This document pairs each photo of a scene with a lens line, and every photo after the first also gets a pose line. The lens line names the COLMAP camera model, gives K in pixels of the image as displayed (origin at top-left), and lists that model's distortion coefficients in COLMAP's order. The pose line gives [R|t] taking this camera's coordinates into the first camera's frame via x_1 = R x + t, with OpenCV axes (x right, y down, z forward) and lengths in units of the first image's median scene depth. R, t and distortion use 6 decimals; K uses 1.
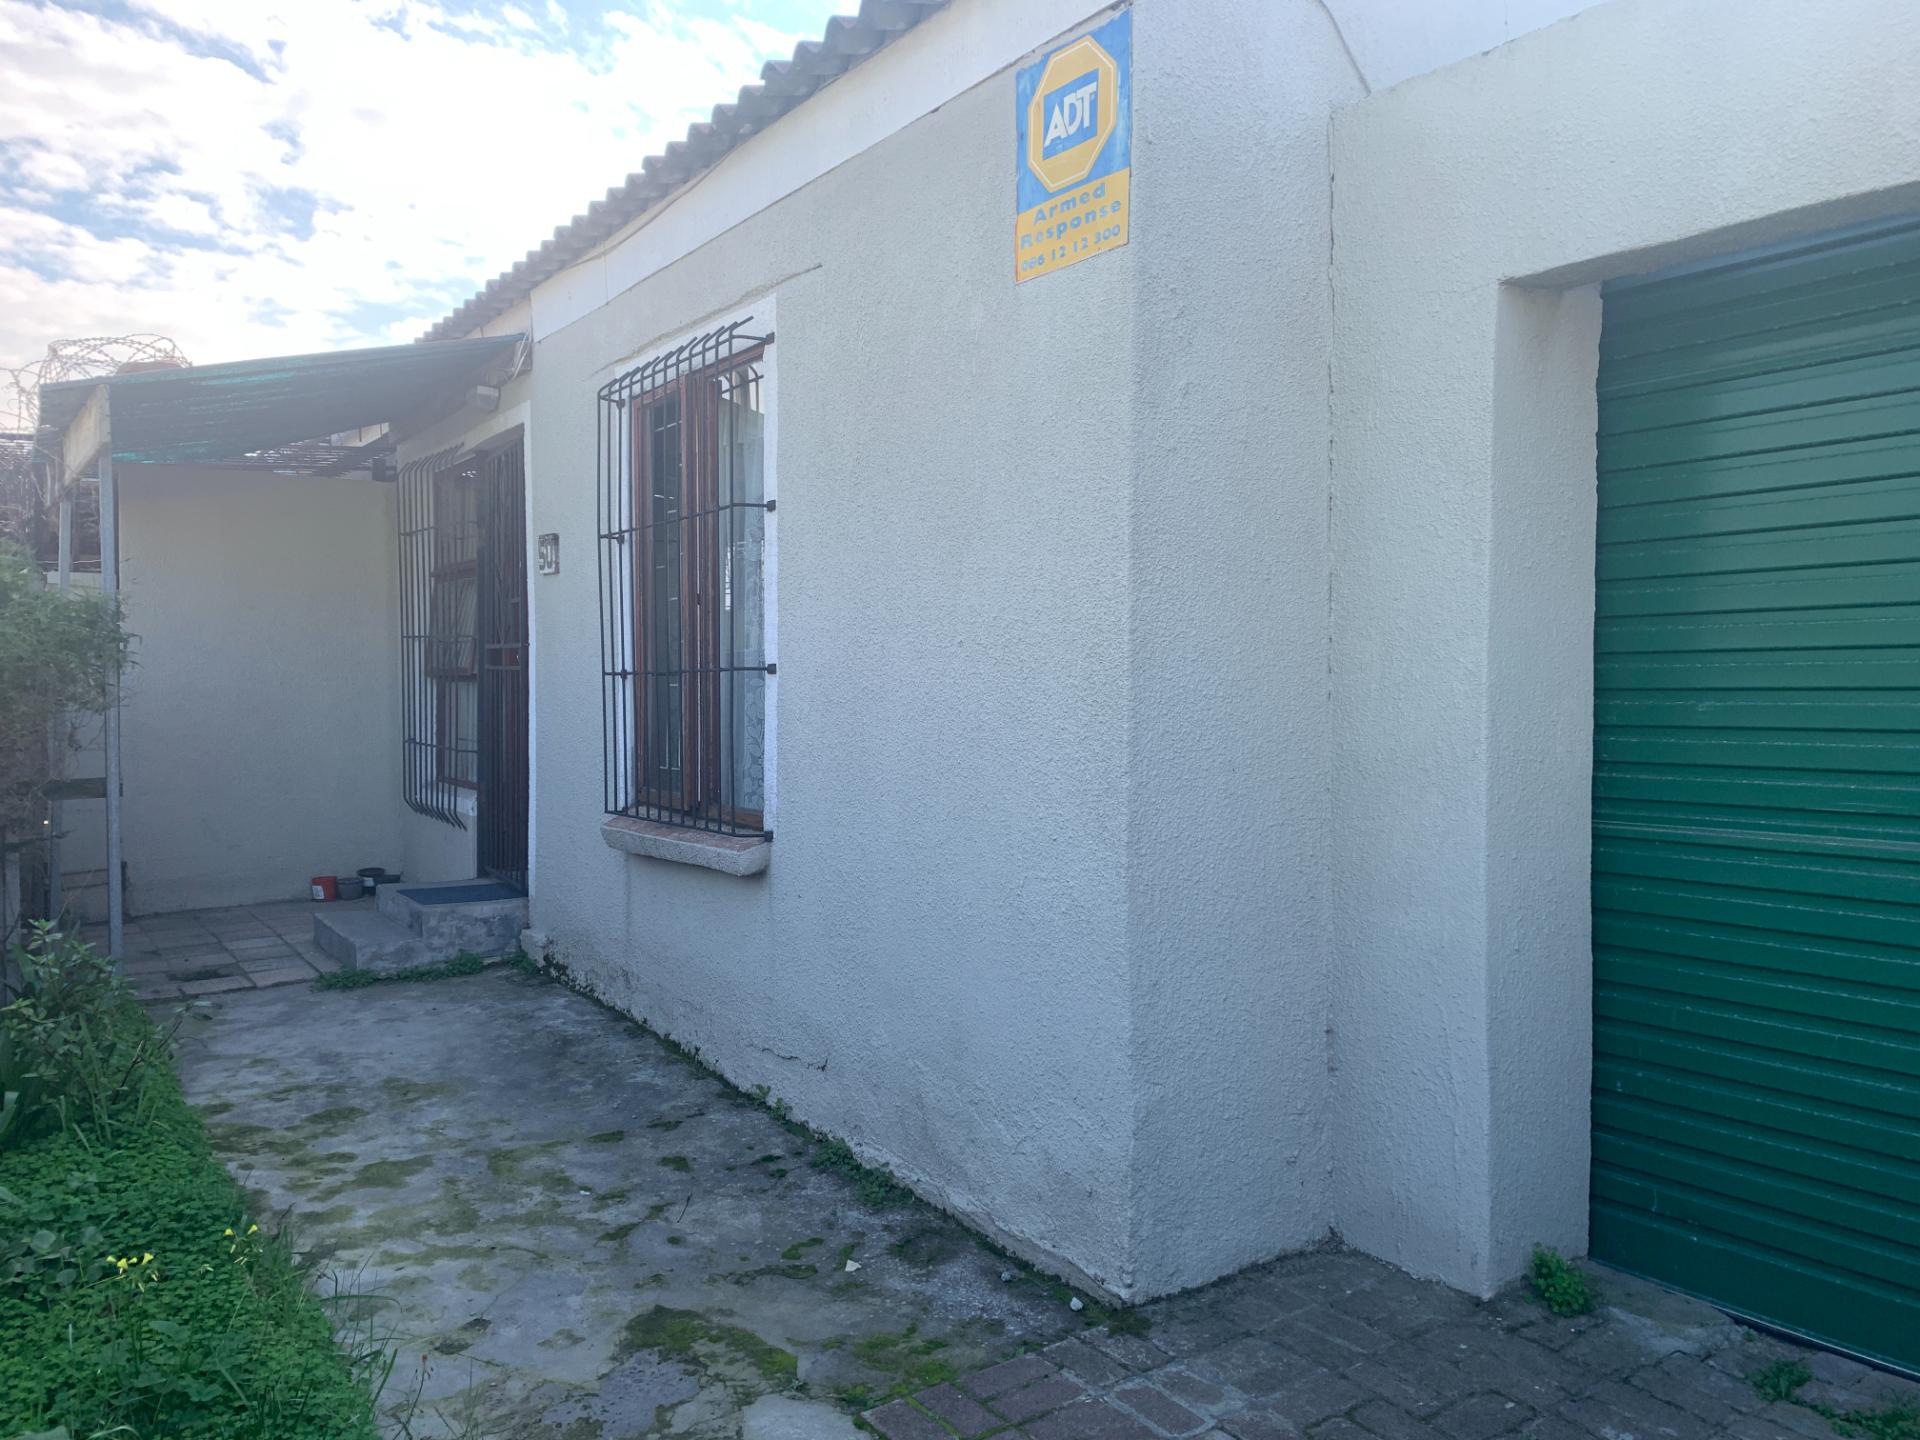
lens RADIAL K [[1489.3, 0, 955.0], [0, 1489.3, 711.0], [0, 0, 1]] dist [0.039521, -0.050828]
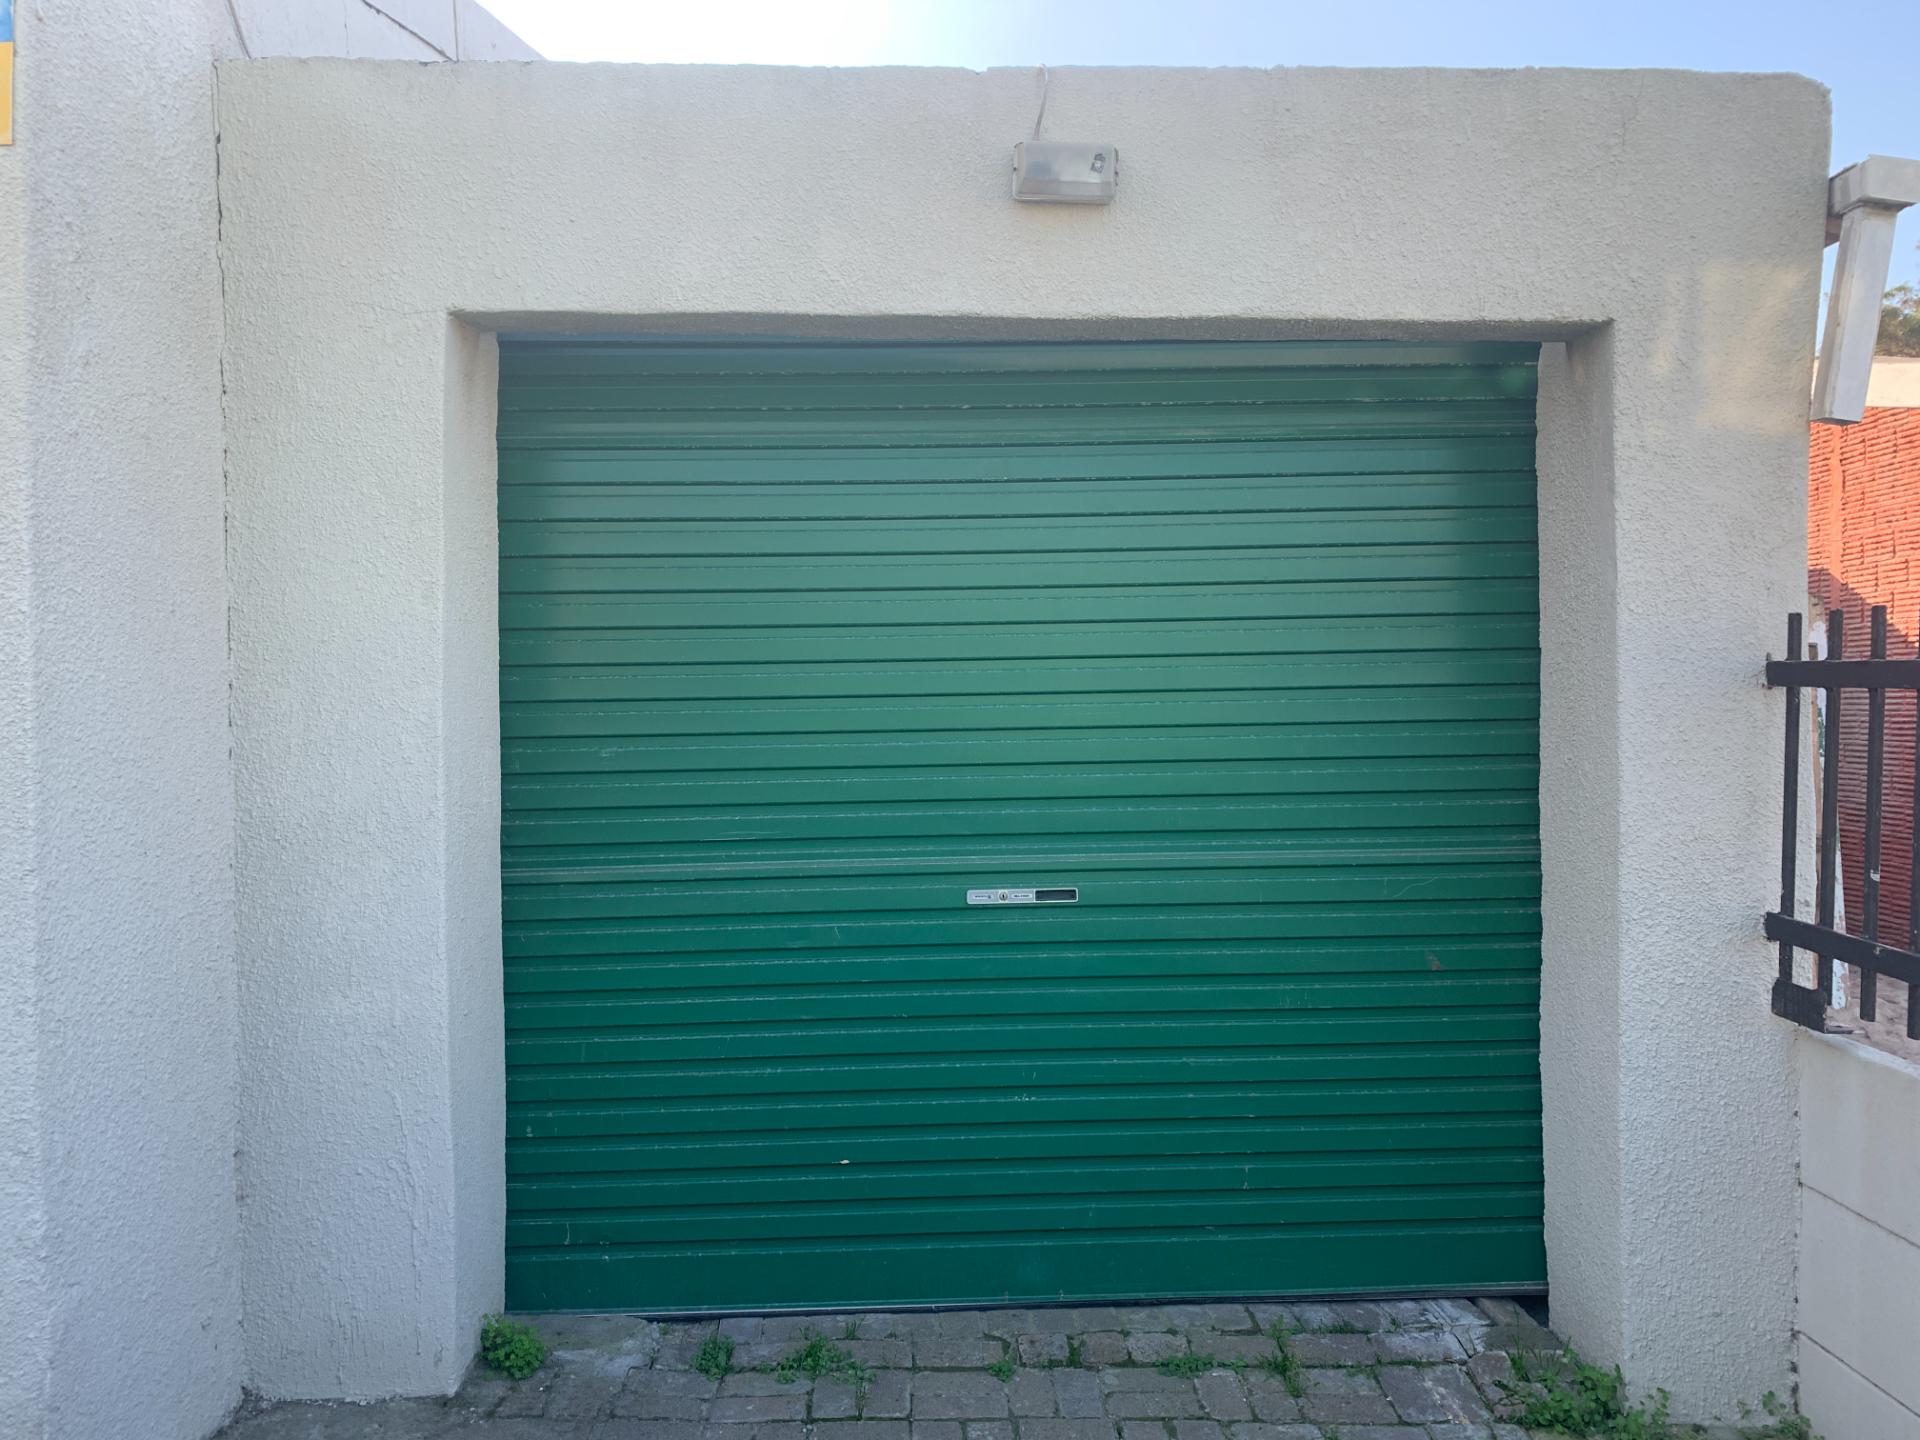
lens RADIAL K [[1447.0, 0, 958.9], [0, 1447.0, 717.6], [0, 0, 1]] dist [0.007385, 0.000739]
pose [[0.548152, -0.012727, 0.836282, -0.219439], [0.027626, 0.999614, -0.002895, -0.017692], [-0.835922, 0.024690, 0.548292, 0.225557]]
